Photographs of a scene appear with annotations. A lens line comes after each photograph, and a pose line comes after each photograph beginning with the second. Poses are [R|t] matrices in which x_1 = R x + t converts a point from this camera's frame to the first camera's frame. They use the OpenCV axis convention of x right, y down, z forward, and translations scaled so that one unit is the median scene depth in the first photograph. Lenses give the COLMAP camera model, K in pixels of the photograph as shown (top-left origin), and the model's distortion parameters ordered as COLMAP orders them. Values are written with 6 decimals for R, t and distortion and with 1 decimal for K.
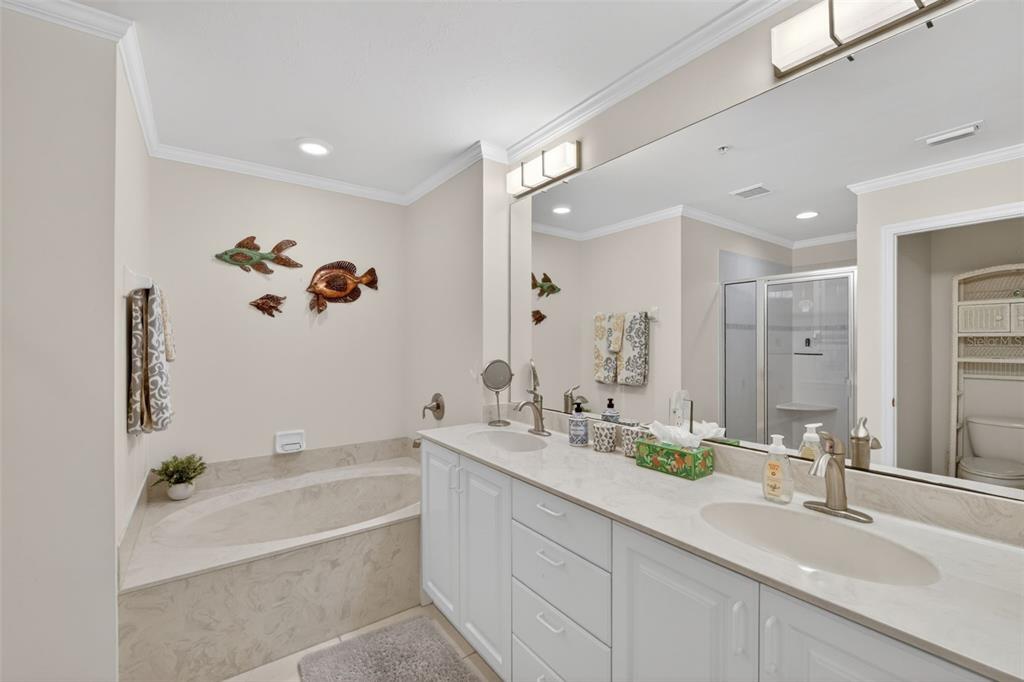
lens RADIAL K [[417.0, 0, 512.4], [0, 417.0, 341.9], [0, 0, 1]] dist [-0.015682, -0.000335]
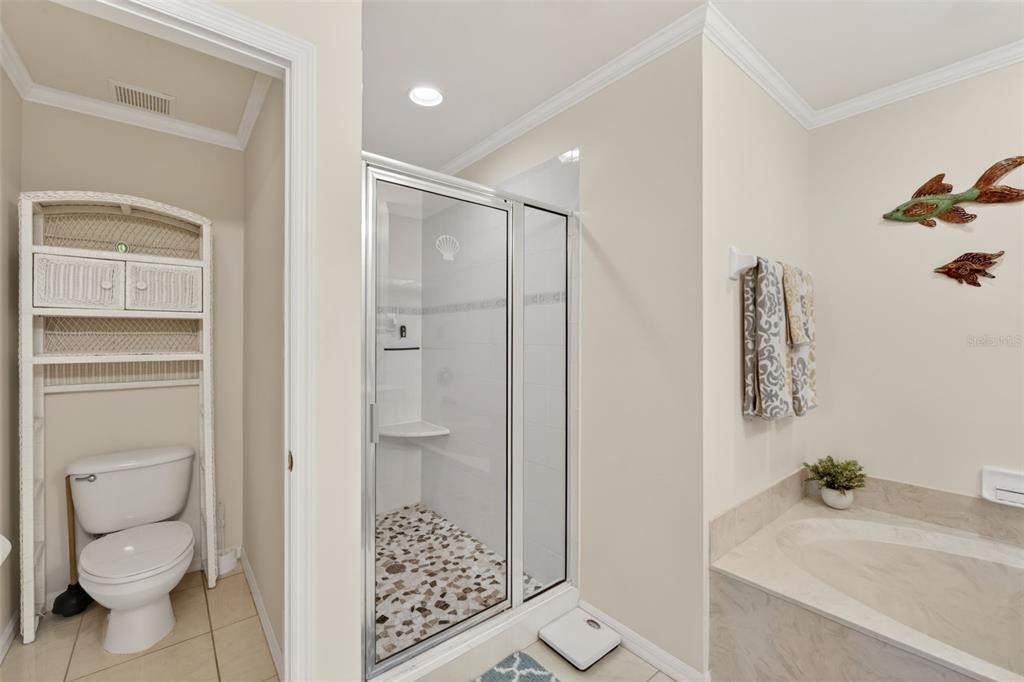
lens RADIAL K [[417.0, 0, 511.8], [0, 417.0, 337.7], [0, 0, 1]] dist [-0.015682, -0.000335]
pose [[0.047400, -0.001873, -0.998874, 0.042677], [0.000546, 0.999998, -0.001850, 0.033206], [0.998876, -0.000458, 0.047401, 0.377146]]
